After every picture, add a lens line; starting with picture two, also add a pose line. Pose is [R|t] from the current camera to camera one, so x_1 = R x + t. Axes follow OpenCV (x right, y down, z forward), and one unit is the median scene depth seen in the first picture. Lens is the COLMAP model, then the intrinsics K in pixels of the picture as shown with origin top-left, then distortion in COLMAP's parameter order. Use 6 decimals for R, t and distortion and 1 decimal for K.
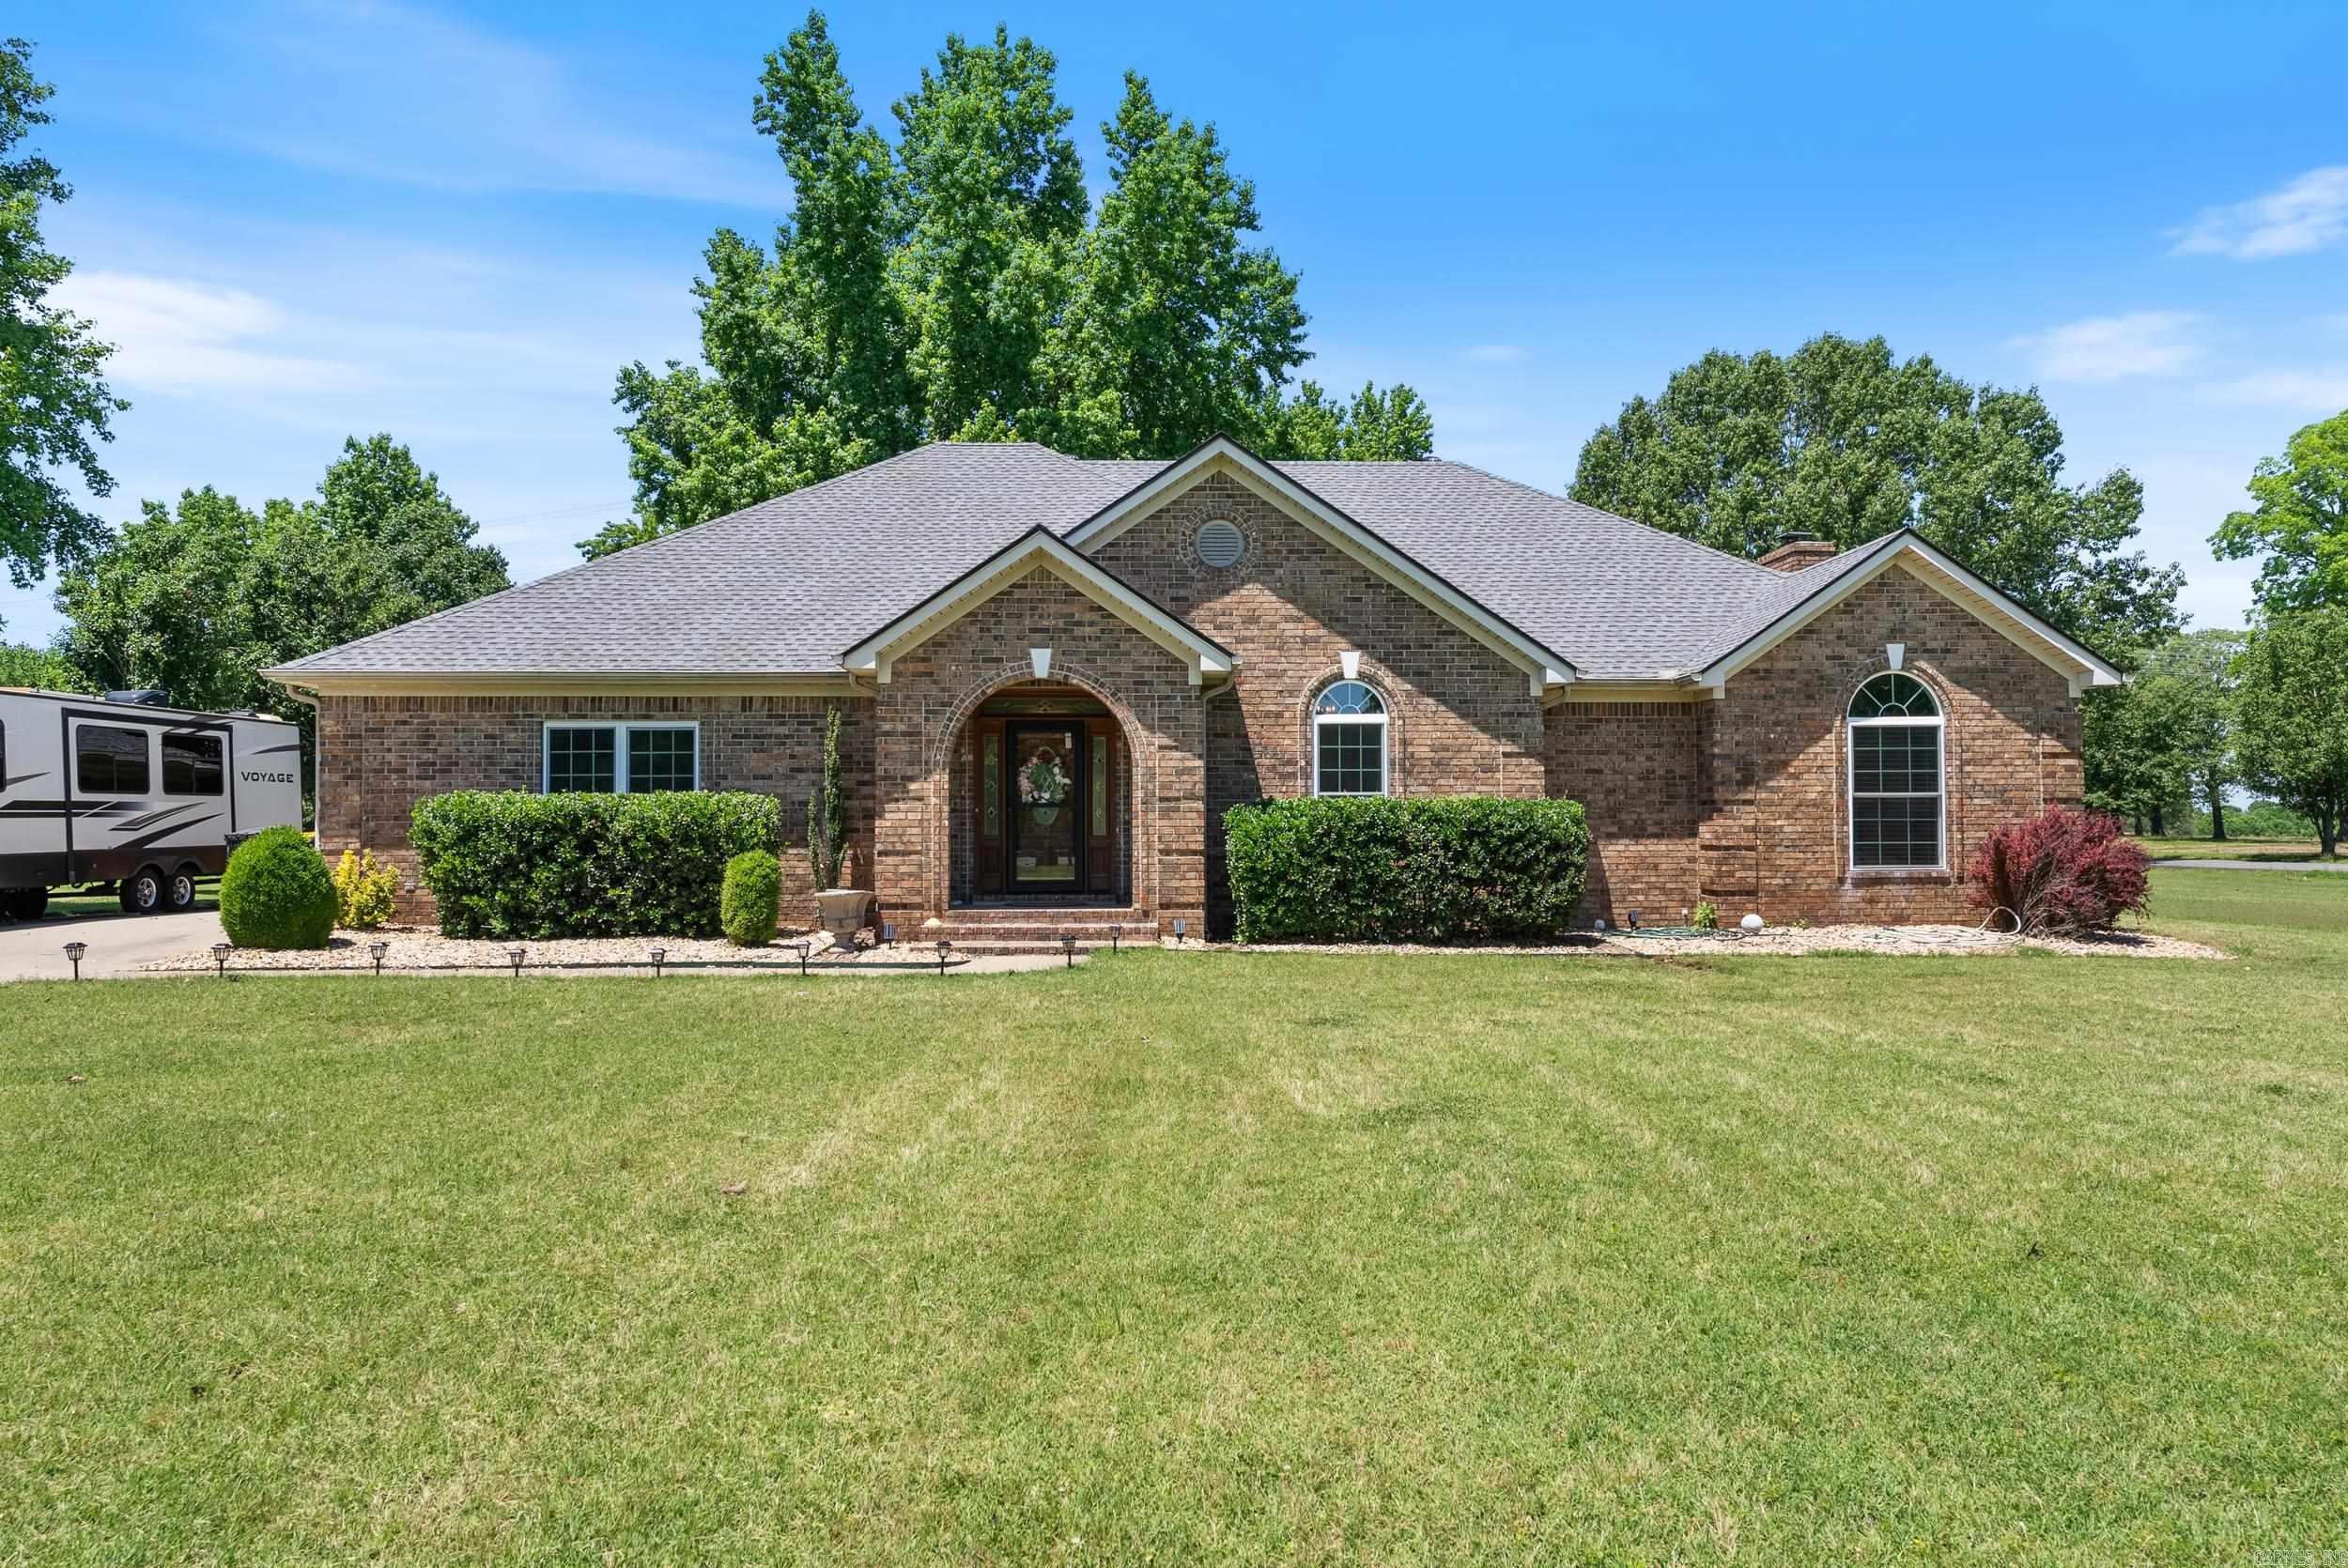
lens RADIAL K [[1519.2, 0, 1174.6], [0, 1519.2, 785.5], [0, 0, 1]] dist [-0.005474, 0.001941]
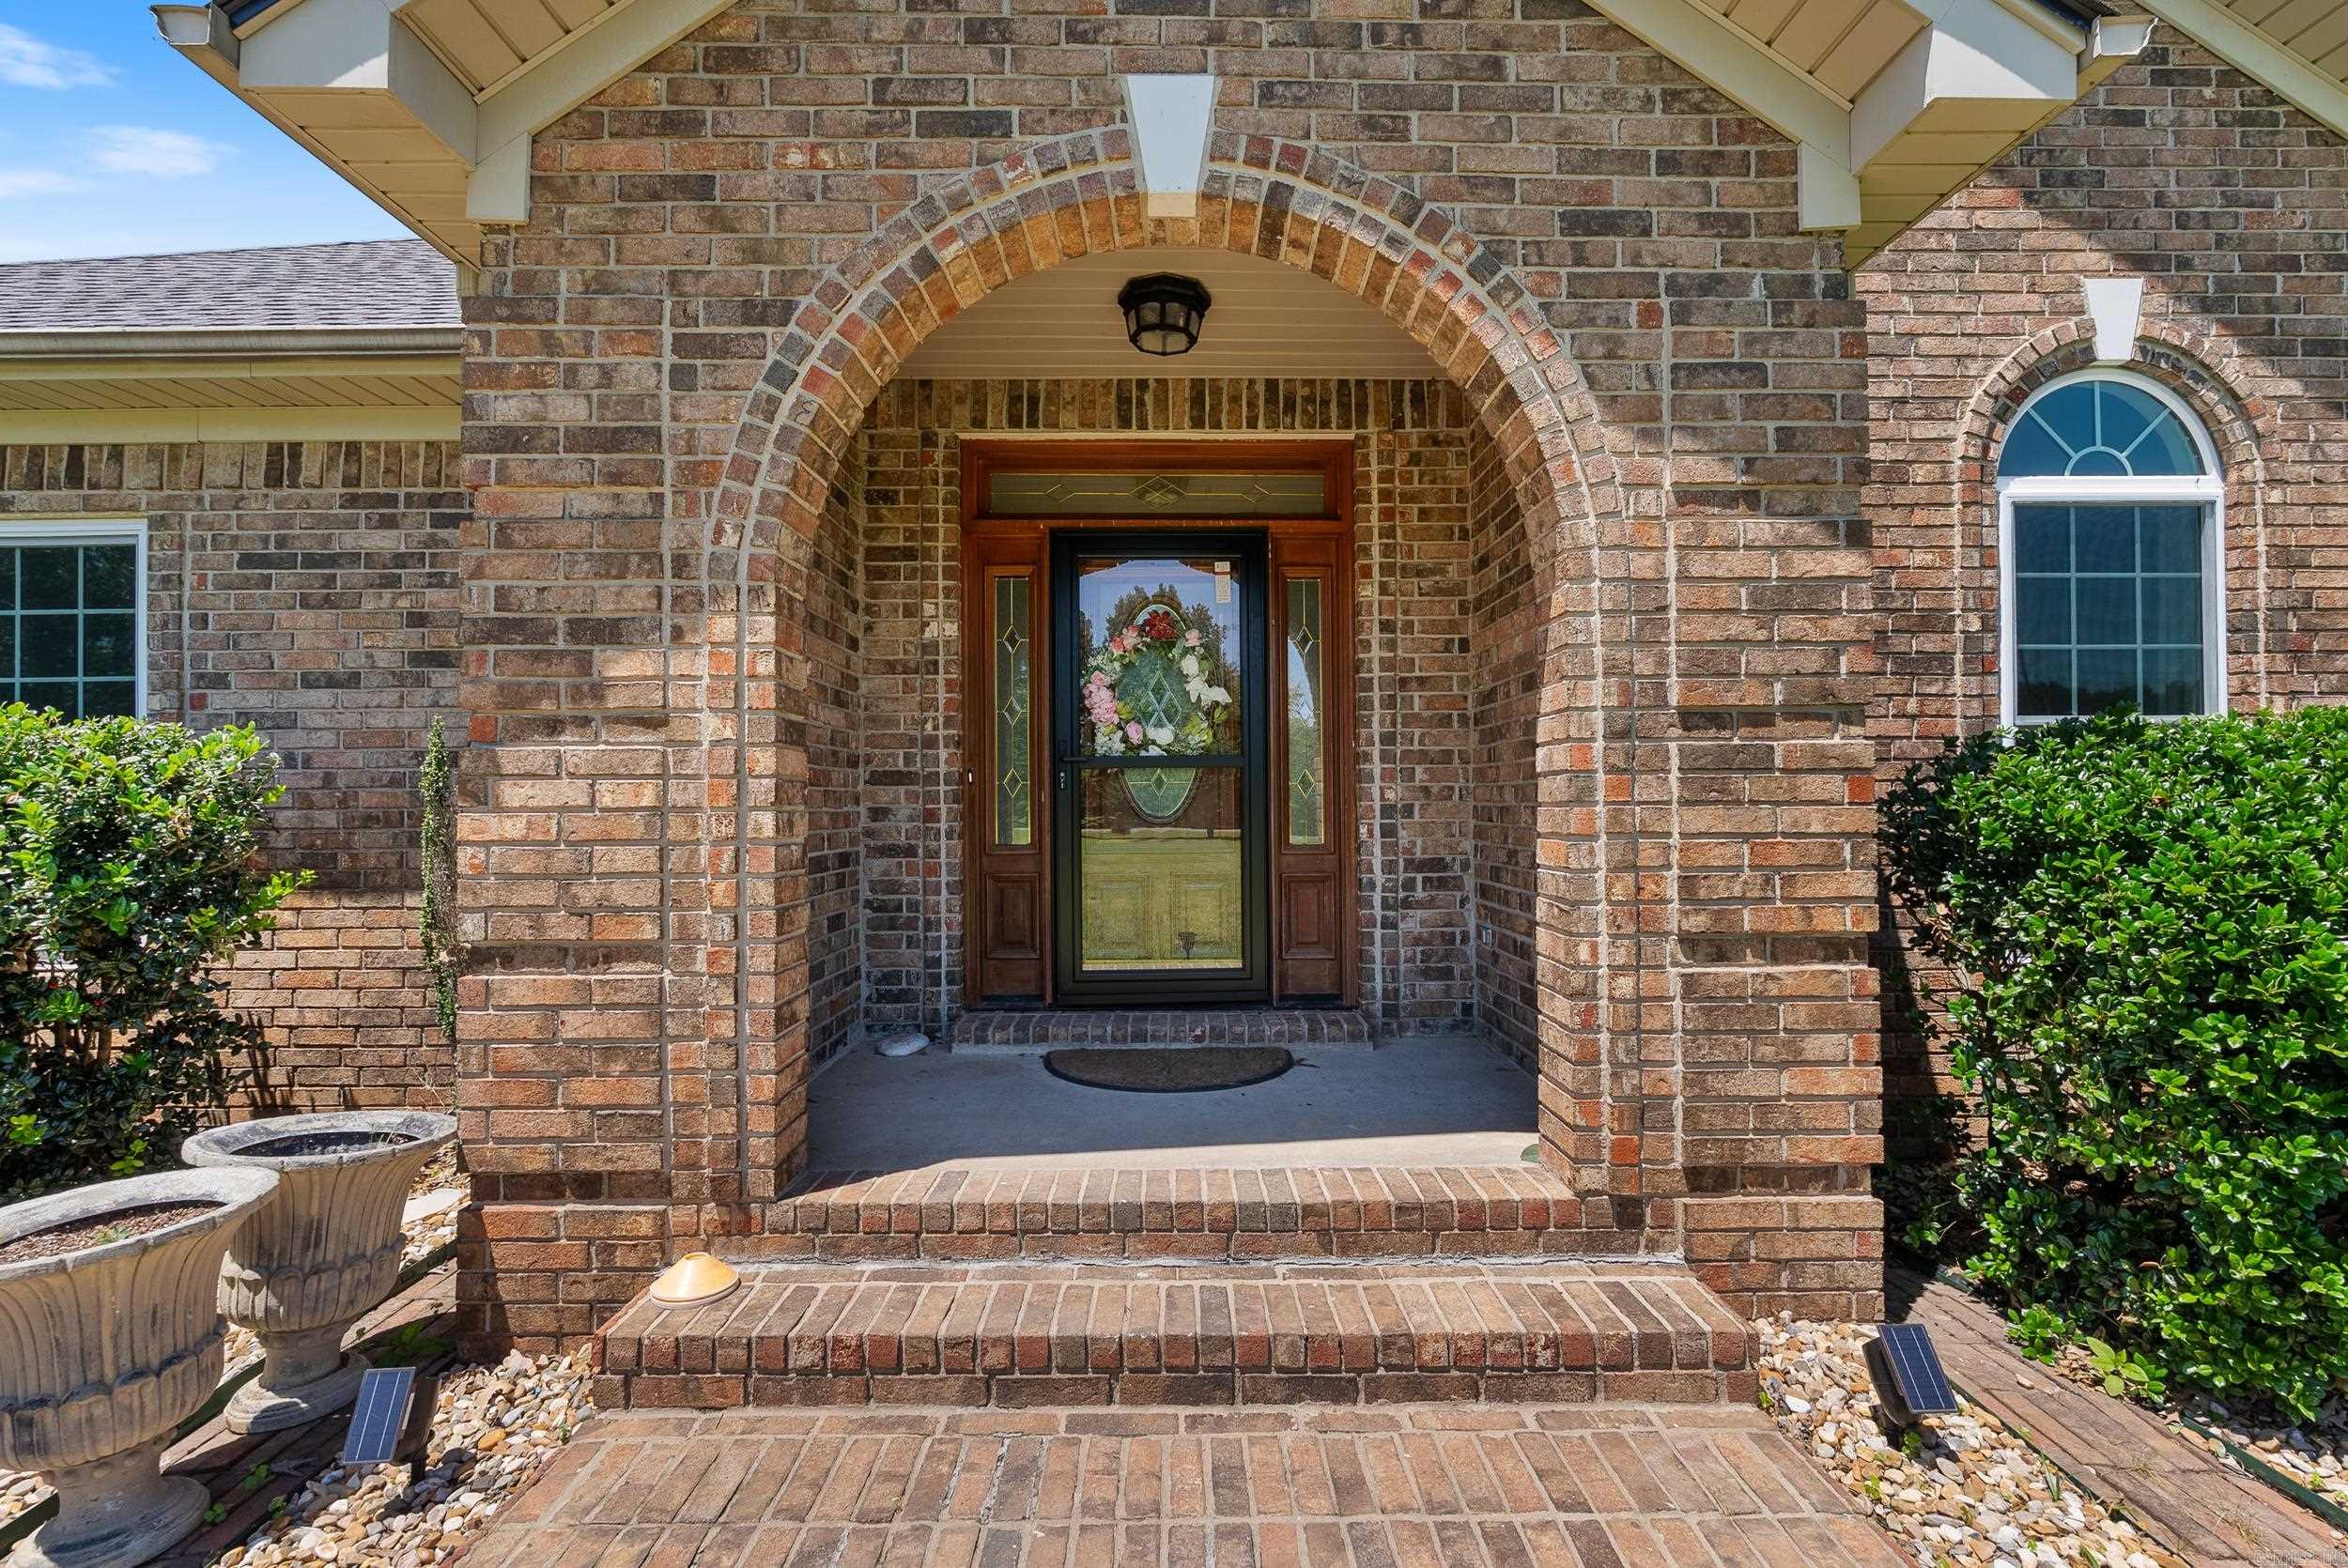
lens RADIAL K [[1037.5, 0, 1176.6], [0, 1037.5, 792.0], [0, 0, 1]] dist [-0.006921, 0.000417]
pose [[0.999634, -0.003434, -0.026845, -0.077302], [0.003960, 0.999800, 0.019589, 0.015755], [0.026773, -0.019688, 0.999448, 0.780616]]
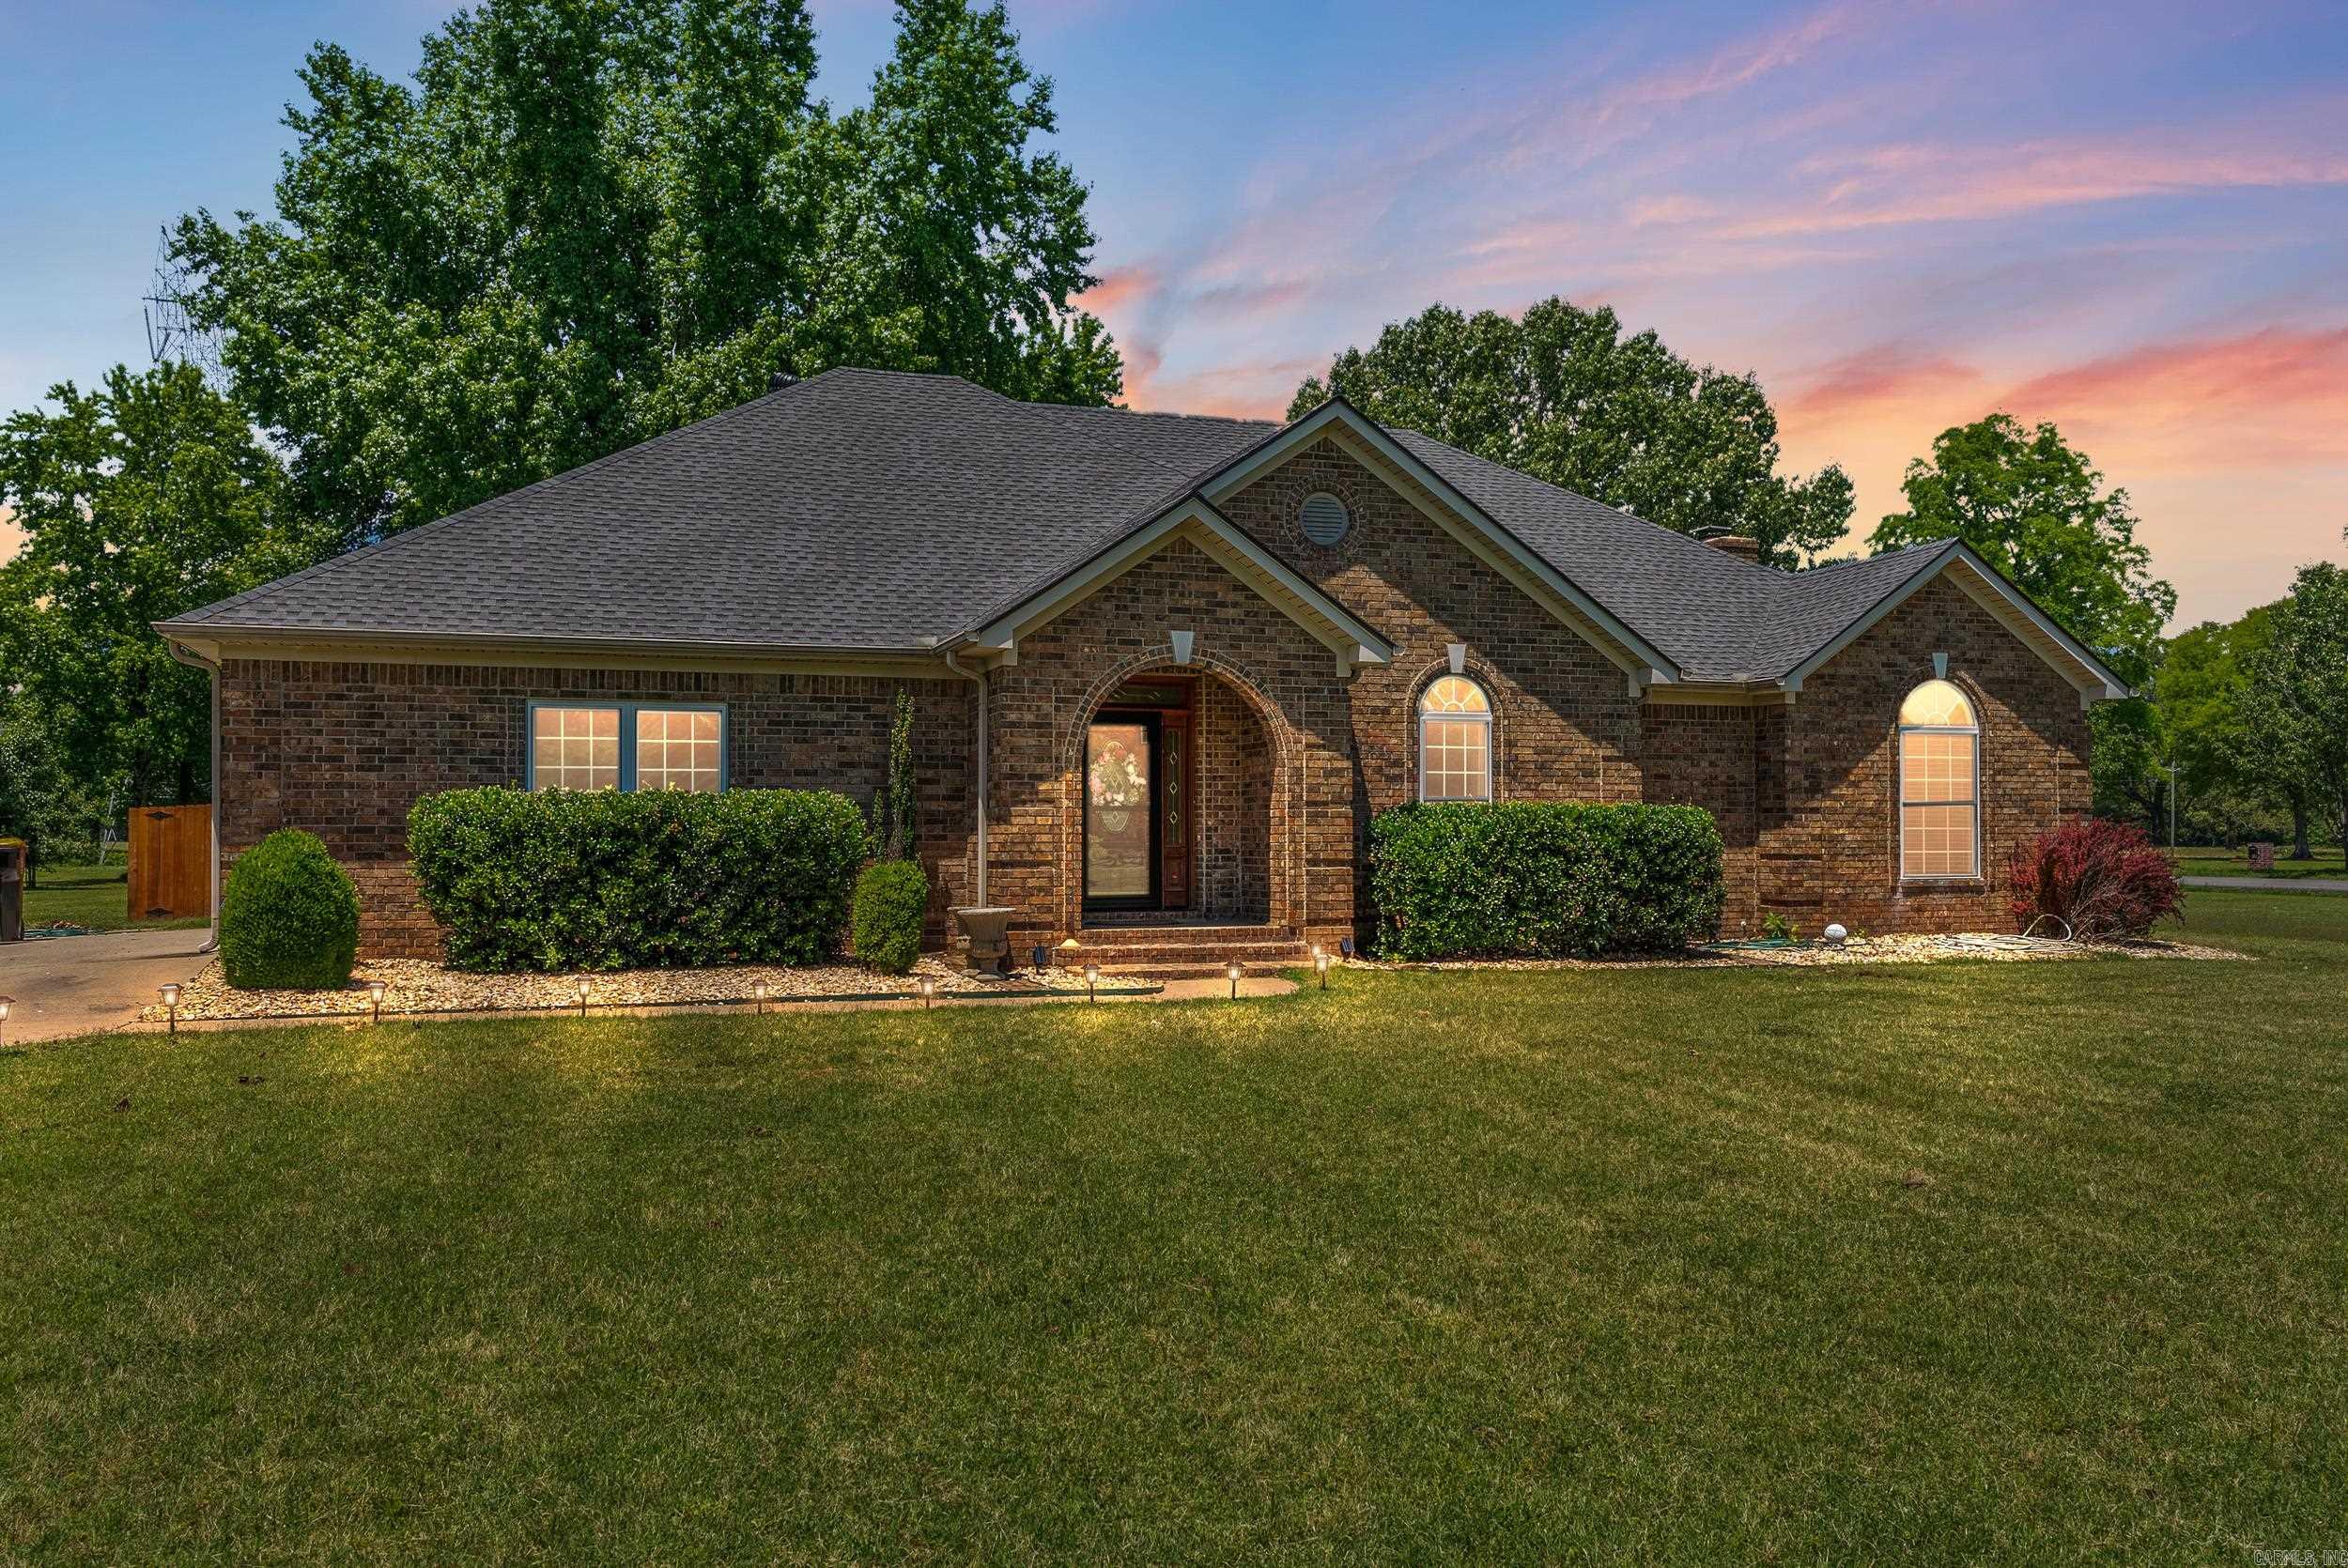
lens RADIAL K [[1847.8, 0, 1175.9], [0, 1847.8, 799.2], [0, 0, 1]] dist [-0.003371, -0.003944]
pose [[0.957240, 0.007753, 0.289192, -0.371883], [-0.010299, 0.999920, 0.007284, -0.000498], [-0.289112, -0.009951, 0.957244, -0.021541]]
